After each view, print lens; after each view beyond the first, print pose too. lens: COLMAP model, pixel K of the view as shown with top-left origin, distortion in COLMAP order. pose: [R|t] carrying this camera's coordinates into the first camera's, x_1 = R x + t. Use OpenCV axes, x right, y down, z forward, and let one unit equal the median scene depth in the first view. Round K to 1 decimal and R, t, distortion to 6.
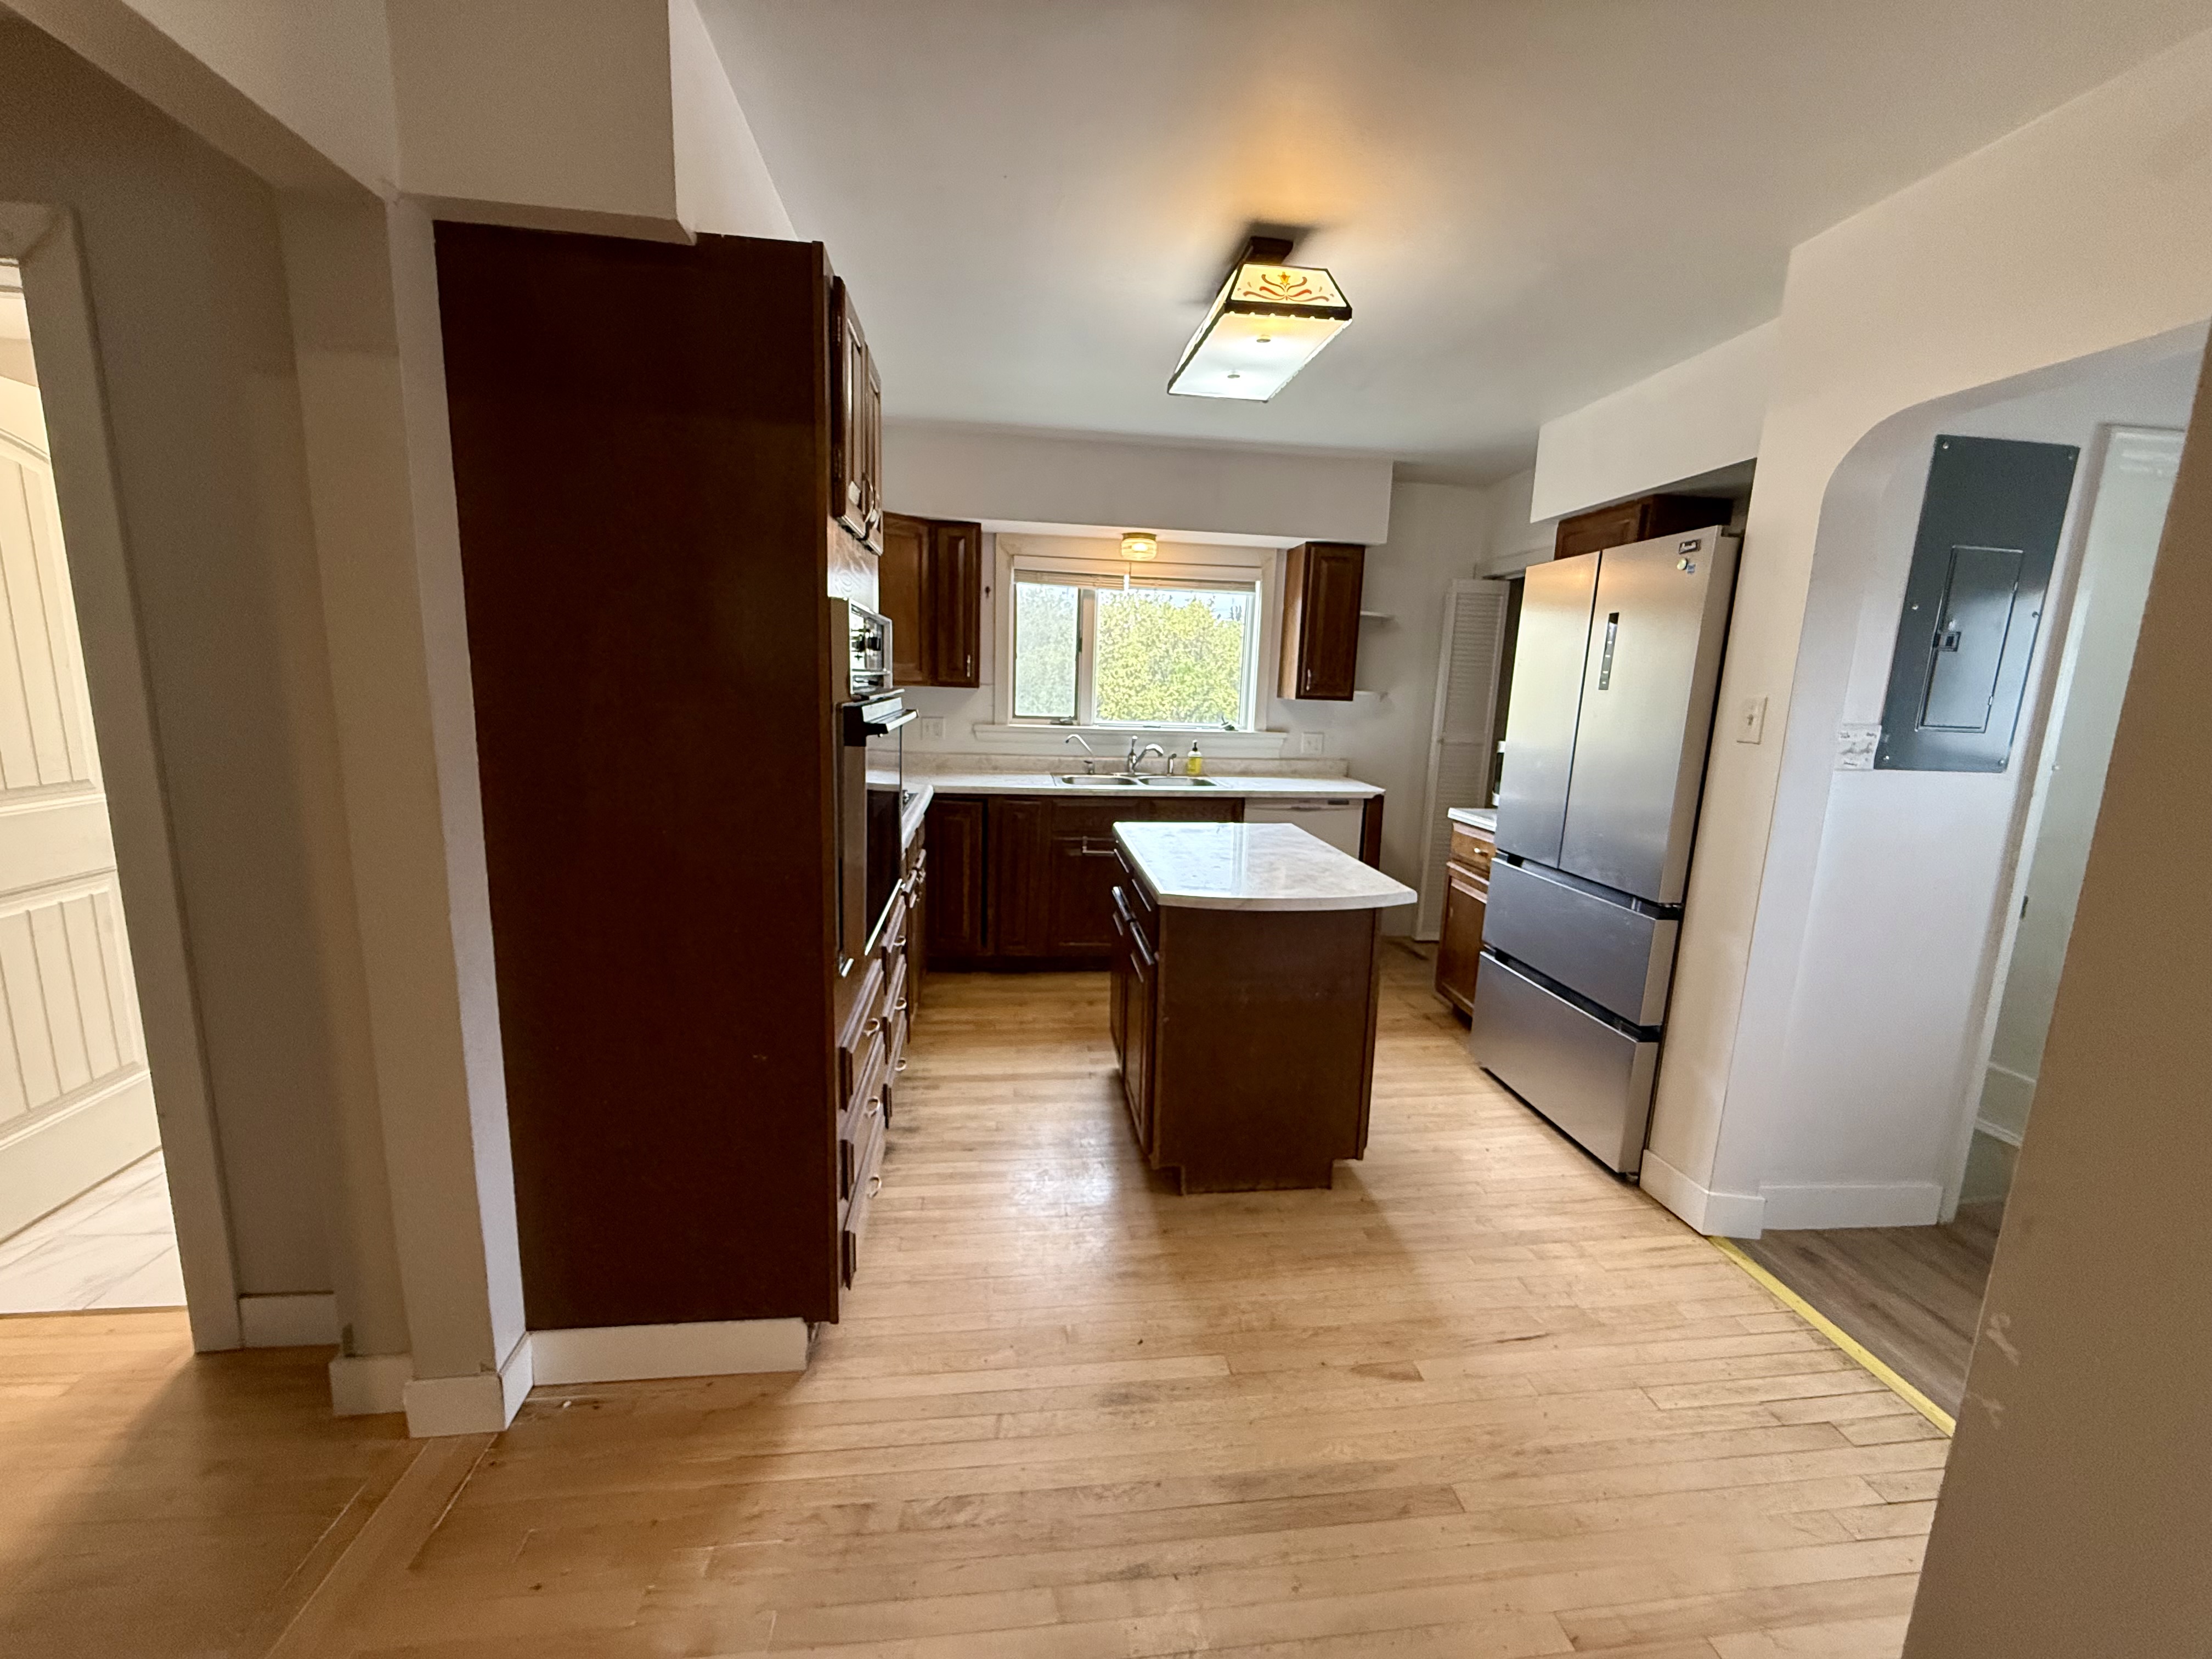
lens RADIAL K [[884.6, 0, 1094.6], [0, 884.6, 835.5], [0, 0, 1]] dist [-0.001085, 0.000242]
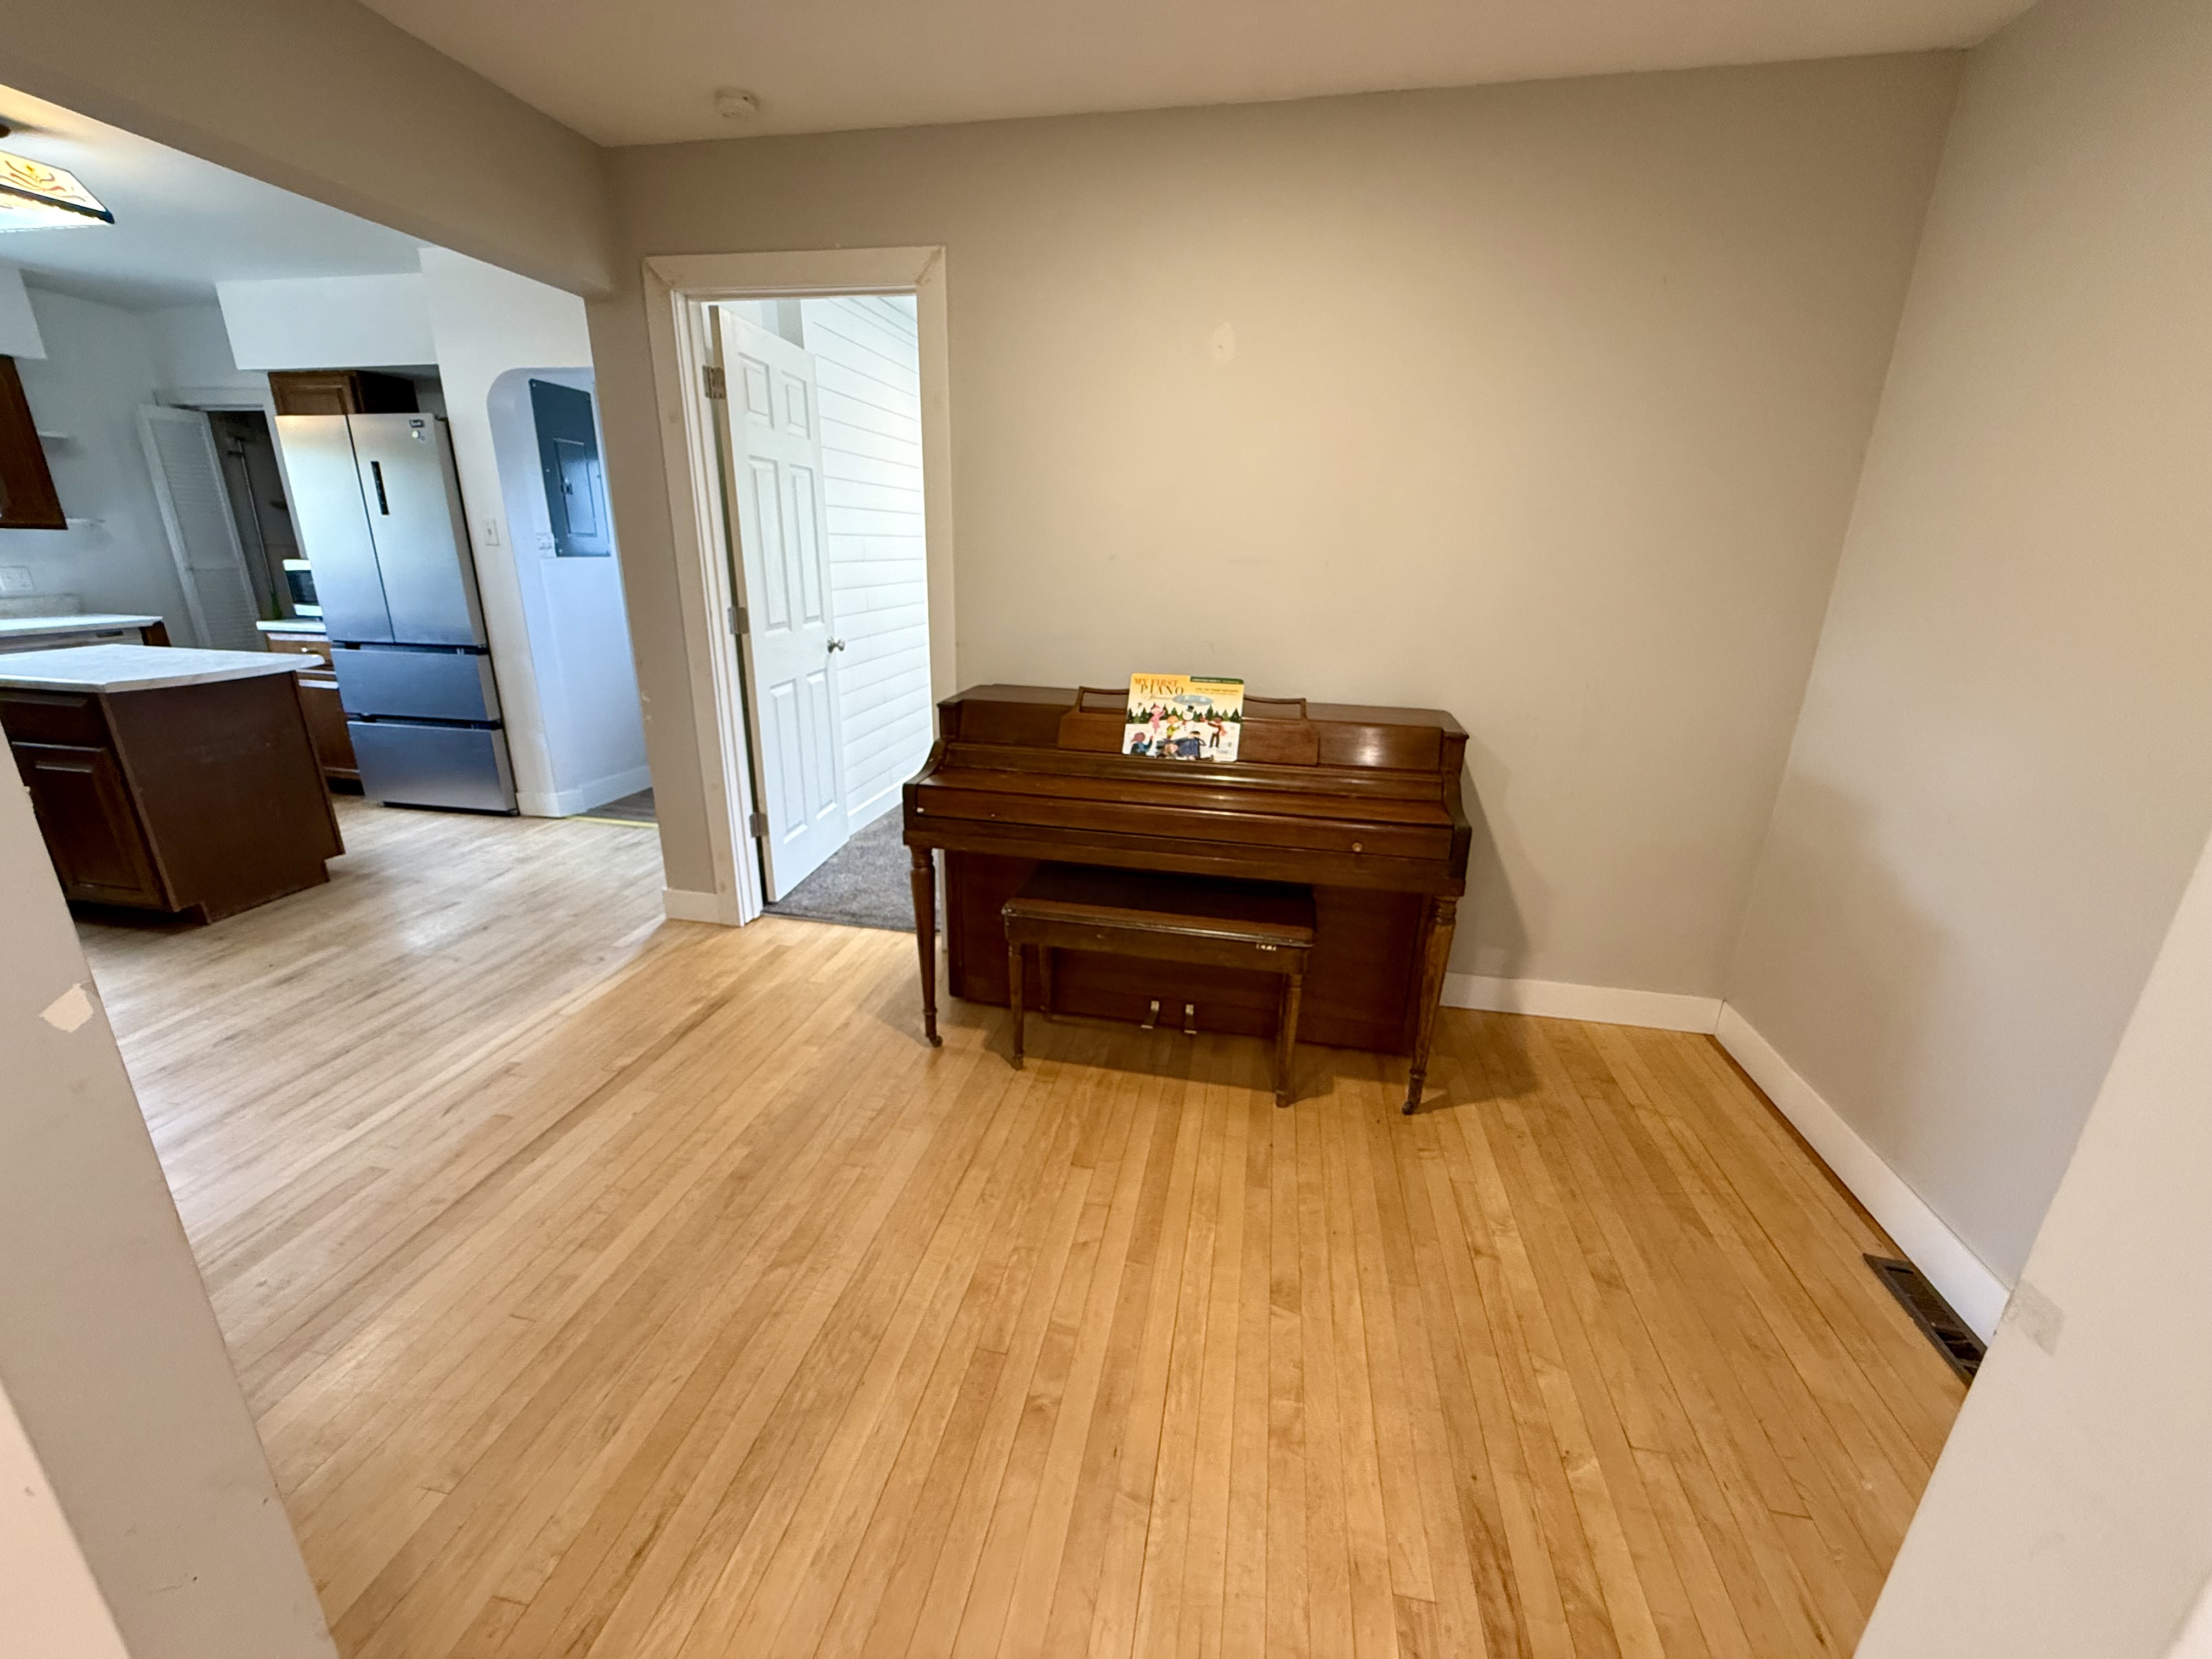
lens RADIAL K [[884.6, 0, 1097.2], [0, 884.6, 827.3], [0, 0, 1]] dist [-0.001085, 0.000242]
pose [[0.297672, -0.315004, 0.901201, -0.621335], [0.160028, 0.947102, 0.278190, 0.120474], [-0.941160, 0.061408, 0.332335, -0.642772]]
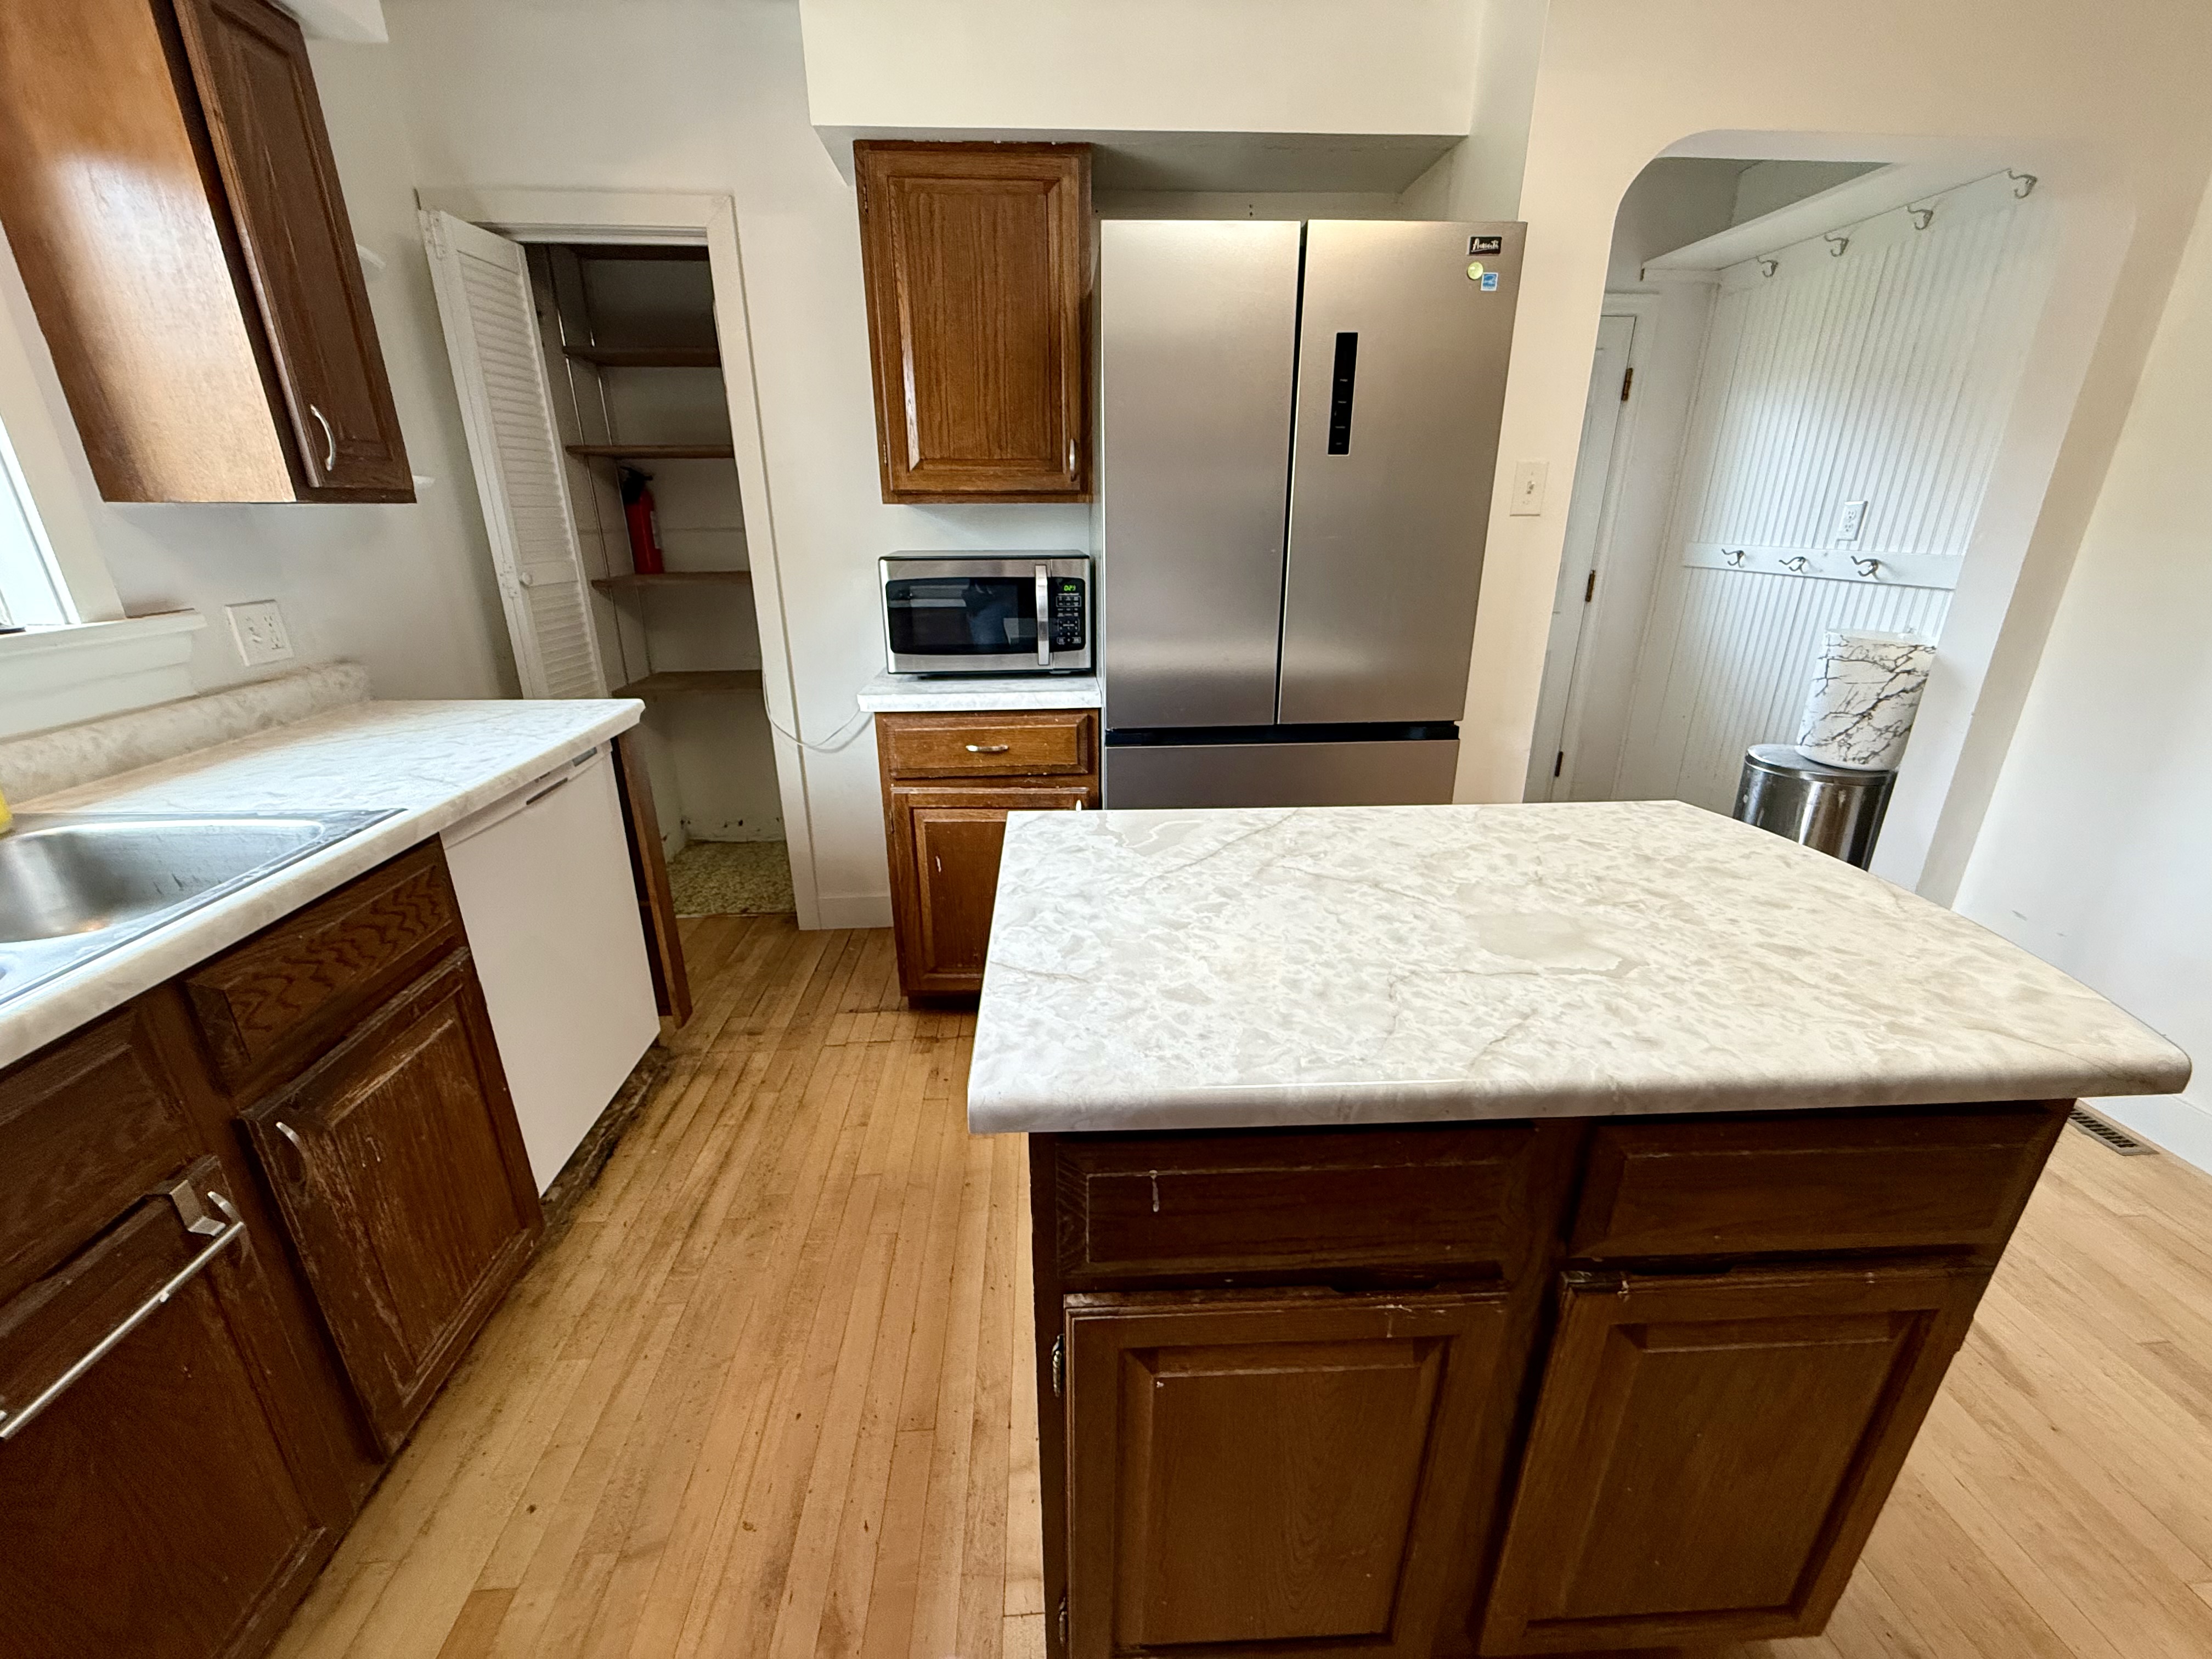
lens RADIAL K [[884.6, 0, 1101.6], [0, 884.6, 826.0], [0, 0, 1]] dist [-0.001085, 0.000242]
pose [[0.040493, -0.365388, 0.929974, -0.198896], [0.182270, 0.917821, 0.352677, -0.186350], [-0.982414, 0.155226, 0.103765, 1.234883]]
